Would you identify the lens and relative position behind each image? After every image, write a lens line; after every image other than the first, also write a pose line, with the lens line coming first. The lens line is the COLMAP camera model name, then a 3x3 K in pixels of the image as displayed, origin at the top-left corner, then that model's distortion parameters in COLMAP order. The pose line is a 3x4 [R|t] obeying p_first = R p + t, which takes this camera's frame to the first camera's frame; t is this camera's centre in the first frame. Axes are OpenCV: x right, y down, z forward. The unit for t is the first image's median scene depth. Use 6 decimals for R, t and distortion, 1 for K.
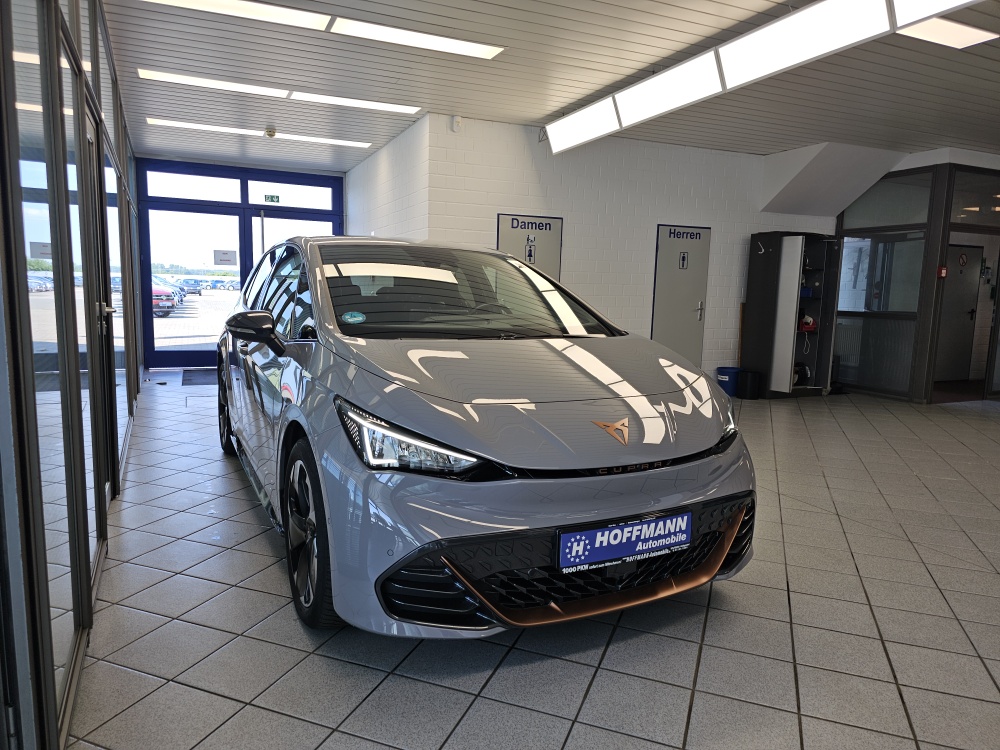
lens RADIAL K [[667.6, 0, 498.5], [0, 667.6, 379.1], [0, 0, 1]] dist [0.071010, -0.067726]
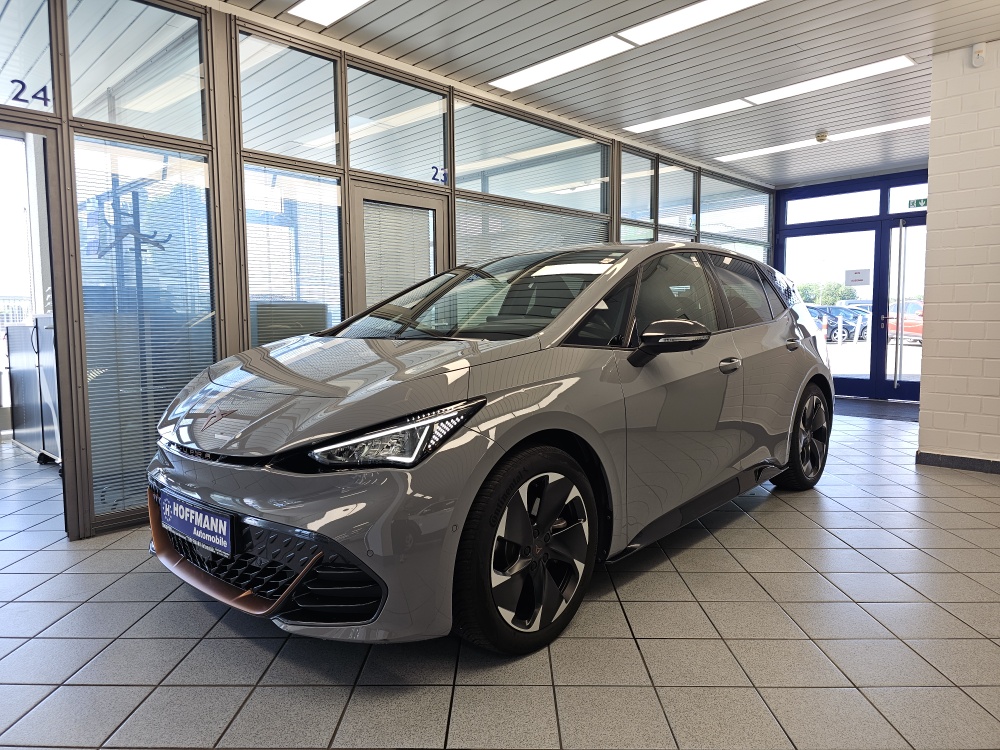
lens RADIAL K [[678.7, 0, 496.7], [0, 678.7, 371.2], [0, 0, 1]] dist [0.035960, -0.042552]
pose [[0.337296, 0.044547, -0.940344, 1.278239], [-0.104670, 0.994461, 0.009566, -0.049762], [0.935562, 0.095199, 0.340091, 1.010047]]
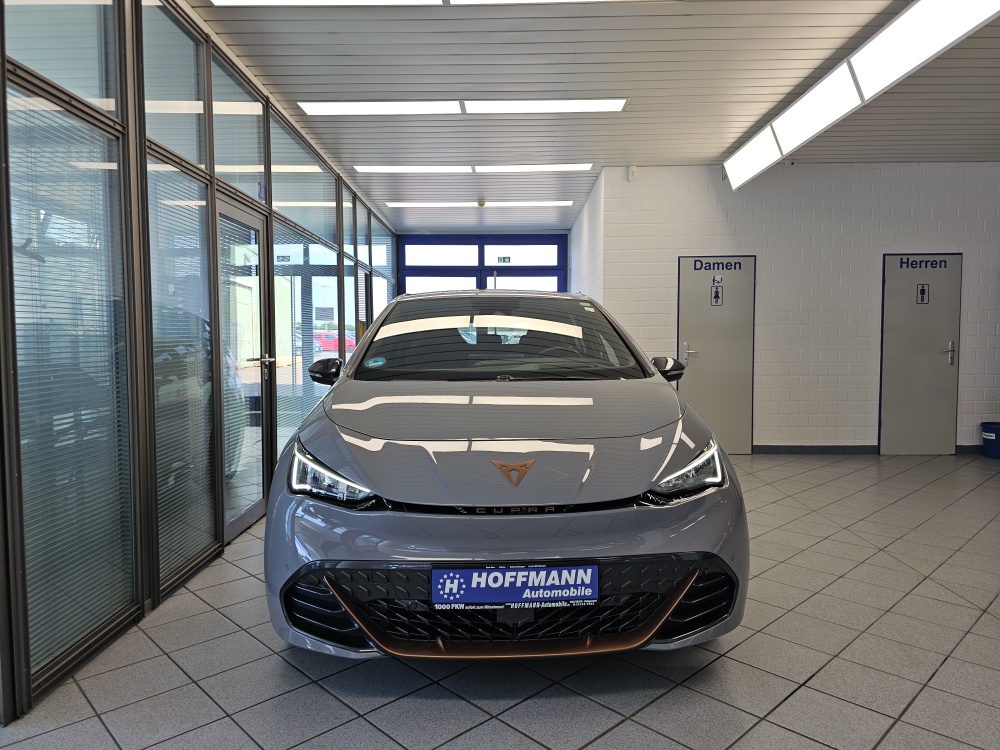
lens RADIAL K [[674.5, 0, 510.6], [0, 674.5, 371.7], [0, 0, 1]] dist [0.029729, -0.032848]
pose [[0.908498, -0.006683, -0.417835, 0.571426], [-0.028798, 0.996494, -0.078555, 0.008466], [0.416895, 0.083400, 0.905121, 0.084371]]
